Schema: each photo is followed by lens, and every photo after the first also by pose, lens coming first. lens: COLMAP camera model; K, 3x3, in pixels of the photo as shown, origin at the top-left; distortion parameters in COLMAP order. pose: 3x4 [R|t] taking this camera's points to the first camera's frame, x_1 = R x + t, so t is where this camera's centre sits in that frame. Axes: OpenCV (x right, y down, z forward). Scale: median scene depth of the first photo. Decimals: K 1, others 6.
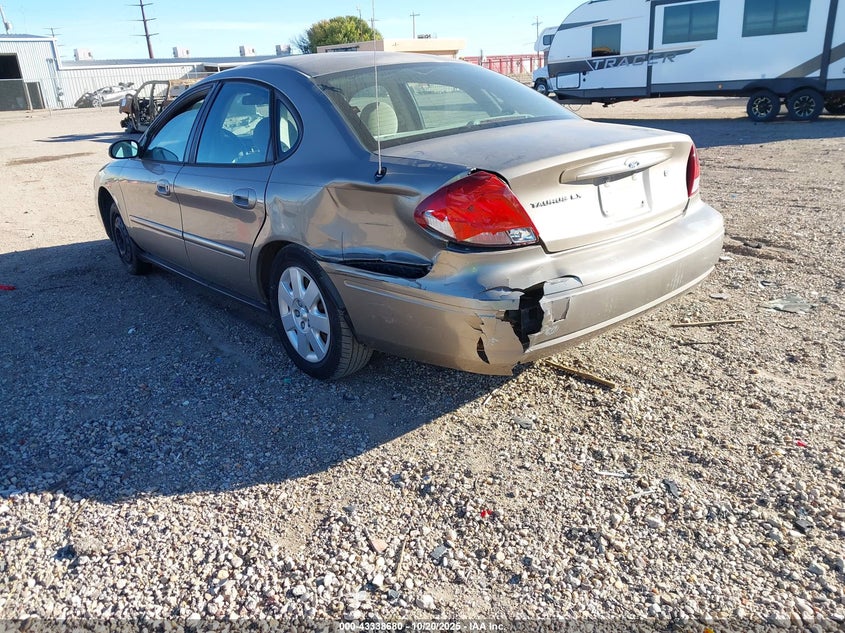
lens RADIAL K [[667.1, 0, 411.0], [0, 667.1, 313.0], [0, 0, 1]] dist [0.067890, -0.105766]
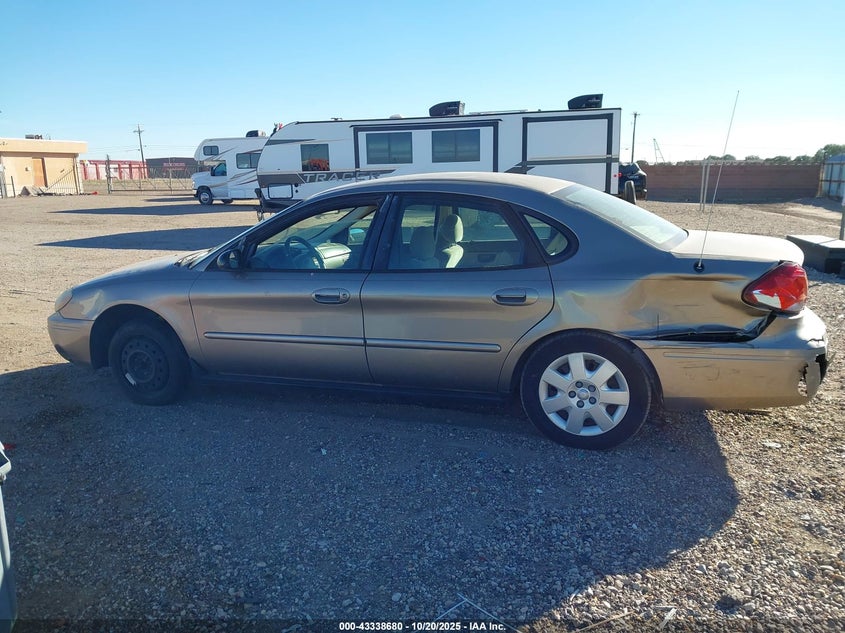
lens RADIAL K [[672.9, 0, 424.1], [0, 672.9, 329.5], [0, 0, 1]] dist [-0.007564, -0.005176]
pose [[0.825913, -0.078757, 0.558270, -0.214762], [0.149664, 0.985296, -0.082416, -0.011070], [-0.543570, 0.151622, 0.825556, 0.041762]]
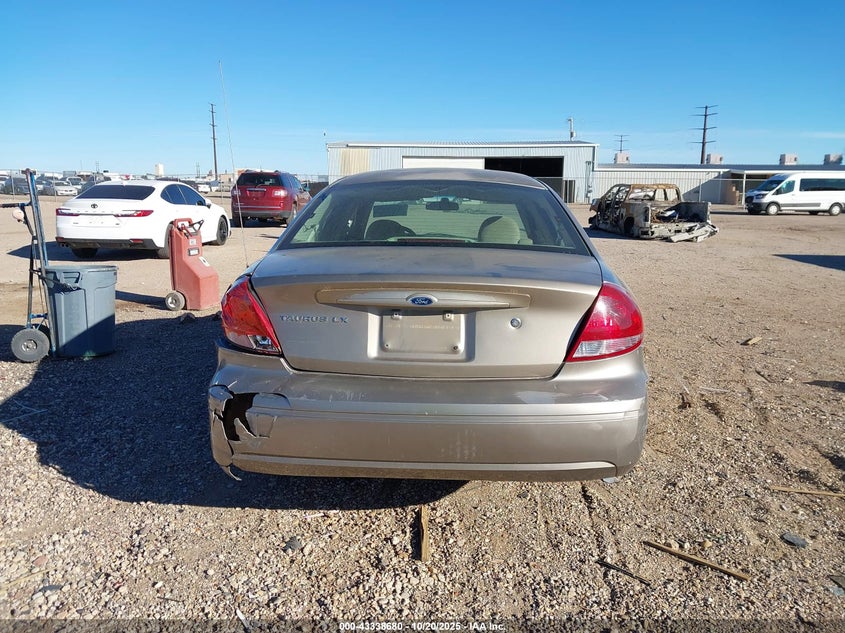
lens RADIAL K [[667.1, 0, 411.0], [0, 667.1, 313.0], [0, 0, 1]] dist [0.067890, -0.105766]
pose [[0.718704, 0.183905, -0.670555, 0.160791], [-0.276660, 0.960397, -0.033128, -0.030740], [0.637906, 0.209325, 0.741120, 0.062234]]
